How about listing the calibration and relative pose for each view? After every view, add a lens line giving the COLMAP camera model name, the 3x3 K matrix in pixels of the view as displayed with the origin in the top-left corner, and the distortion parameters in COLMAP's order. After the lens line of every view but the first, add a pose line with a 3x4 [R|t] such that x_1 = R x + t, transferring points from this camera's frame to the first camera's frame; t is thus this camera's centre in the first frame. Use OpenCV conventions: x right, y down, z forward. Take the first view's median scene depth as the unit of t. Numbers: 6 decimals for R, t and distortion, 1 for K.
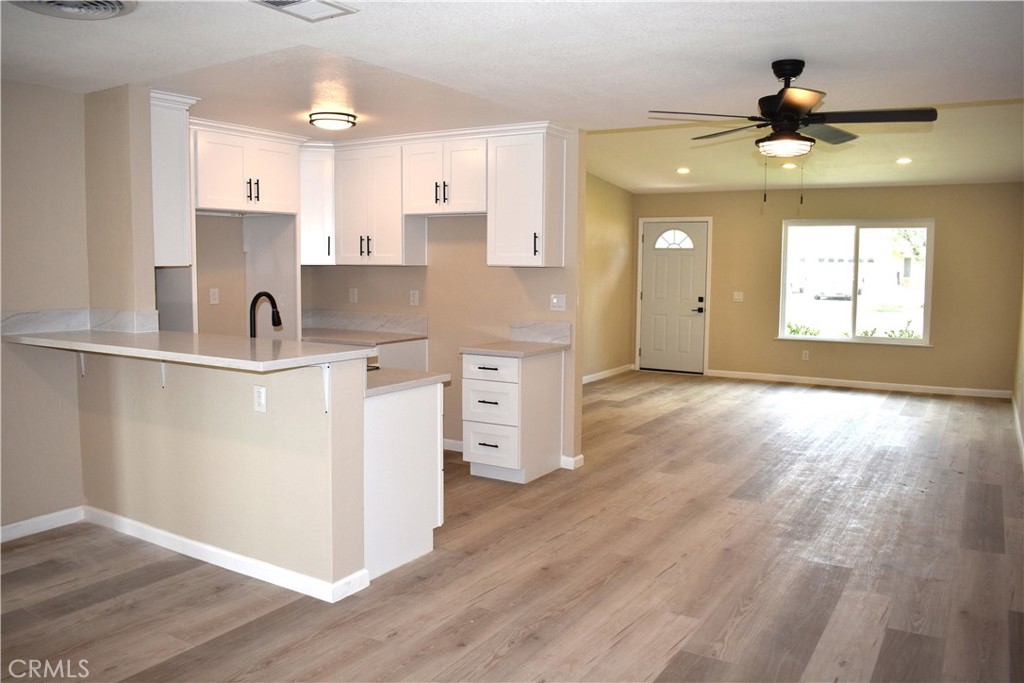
lens RADIAL K [[800.3, 0, 512.0], [0, 800.3, 341.5], [0, 0, 1]] dist [-0.099044, 0.021166]
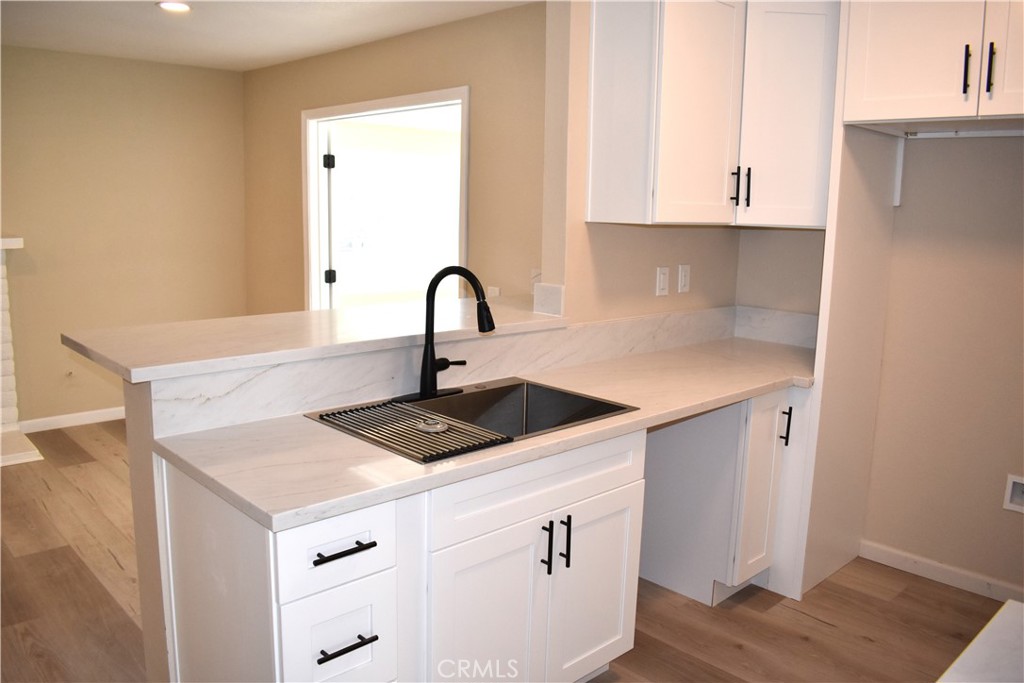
lens RADIAL K [[800.3, 0, 512.0], [0, 800.3, 341.5], [0, 0, 1]] dist [-0.099044, 0.021166]
pose [[-0.255640, 0.149044, -0.955214, 0.232311], [-0.121543, 0.975251, 0.184698, -0.118626], [0.959101, 0.163315, -0.231198, 1.156936]]
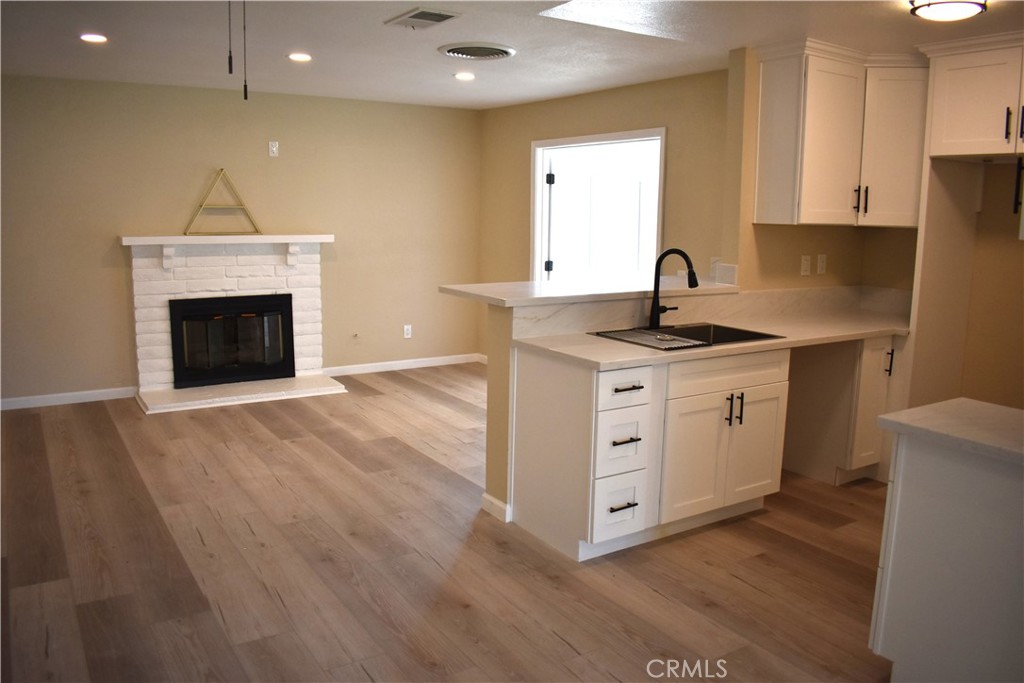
lens RADIAL K [[800.3, 0, 512.0], [0, 800.3, 341.5], [0, 0, 1]] dist [-0.099044, 0.021166]
pose [[-0.430026, 0.133970, -0.892821, 0.635006], [-0.108367, 0.974119, 0.198364, -0.120542], [0.896289, 0.182054, -0.404379, 1.207963]]
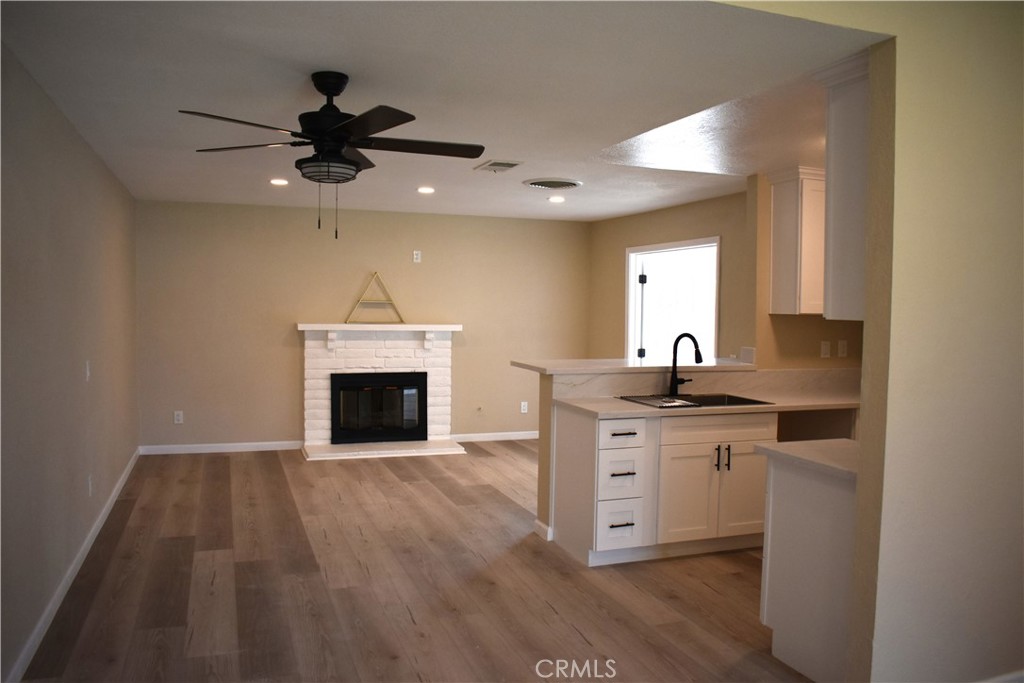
lens RADIAL K [[800.3, 0, 512.0], [0, 800.3, 341.5], [0, 0, 1]] dist [-0.099044, 0.021166]
pose [[-0.621356, 0.020061, -0.783272, 0.808257], [-0.096430, 0.990114, 0.101855, -0.146680], [0.777572, 0.138819, -0.613279, 1.518278]]
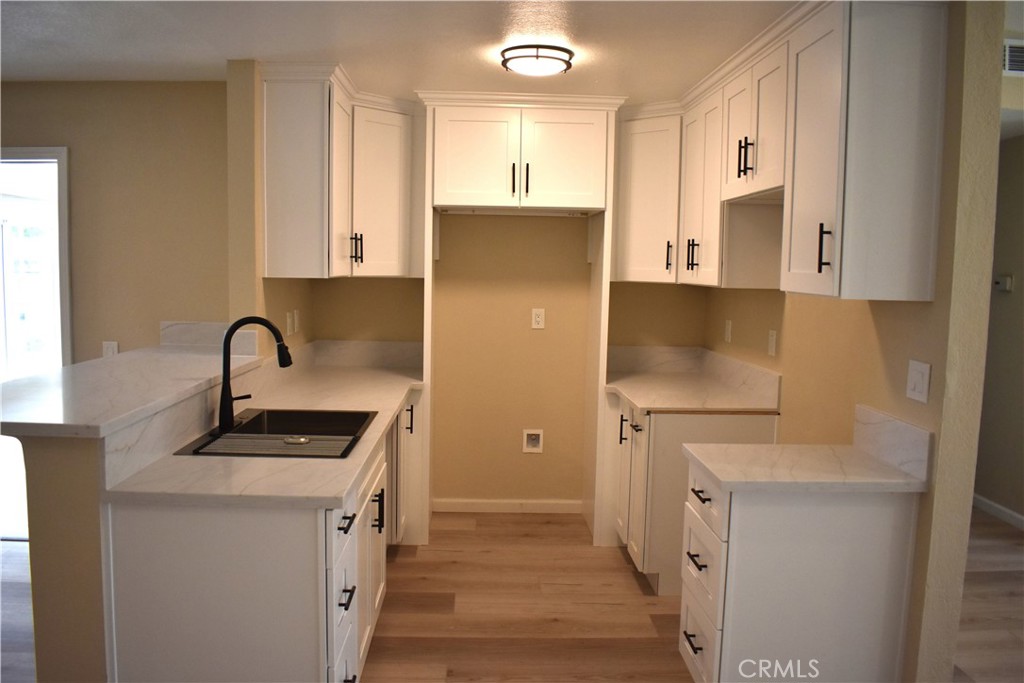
lens RADIAL K [[800.3, 0, 512.0], [0, 800.3, 341.5], [0, 0, 1]] dist [-0.099044, 0.021166]
pose [[0.551678, 0.083154, -0.829902, 0.393774], [-0.100995, 0.994356, 0.032496, -0.085078], [0.827920, 0.065889, 0.556962, 0.781860]]
